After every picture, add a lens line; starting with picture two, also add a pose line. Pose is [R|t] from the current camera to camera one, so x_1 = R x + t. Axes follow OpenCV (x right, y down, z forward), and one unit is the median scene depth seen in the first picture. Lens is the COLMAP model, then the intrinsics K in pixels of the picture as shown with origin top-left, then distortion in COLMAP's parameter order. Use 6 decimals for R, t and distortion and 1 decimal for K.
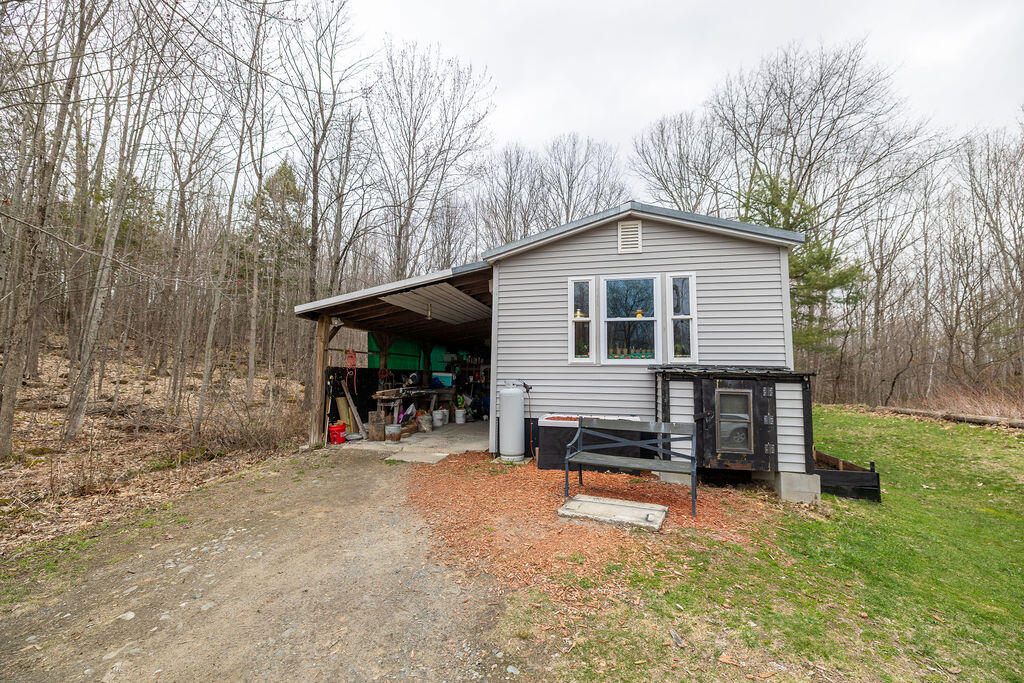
lens RADIAL K [[428.6, 0, 512.2], [0, 428.6, 337.0], [0, 0, 1]] dist [0.000861, 0.000156]
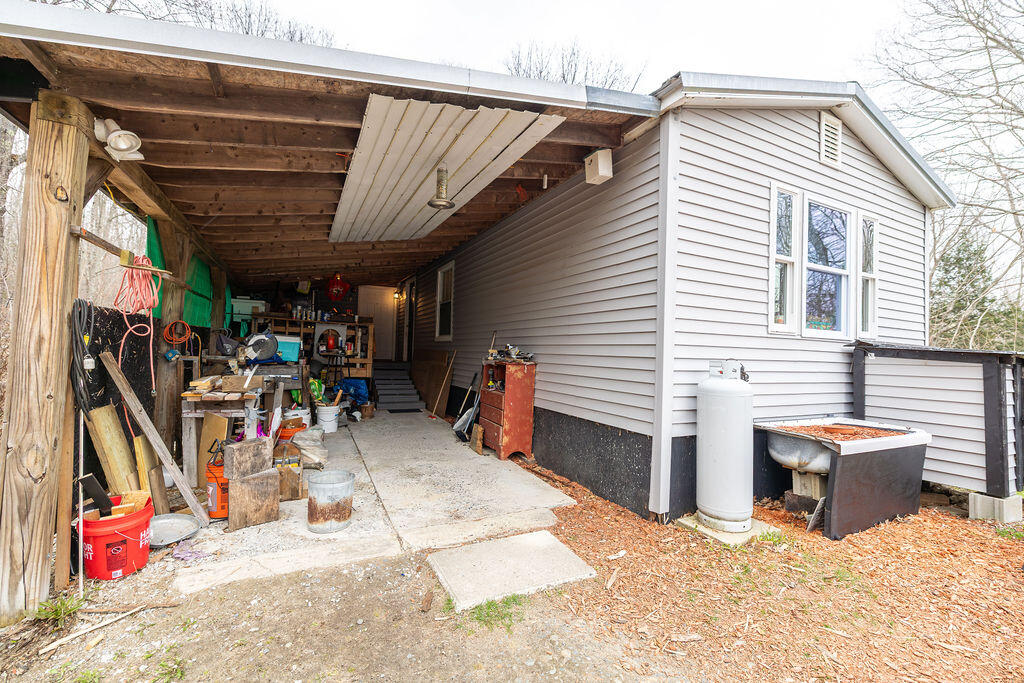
lens RADIAL K [[428.6, 0, 512.2], [0, 428.6, 337.0], [0, 0, 1]] dist [0.000861, 0.000156]
pose [[0.757122, 0.036681, 0.652243, -0.500492], [-0.084716, 0.995505, 0.042353, 0.073438], [-0.647757, -0.087322, 0.756826, 0.792938]]
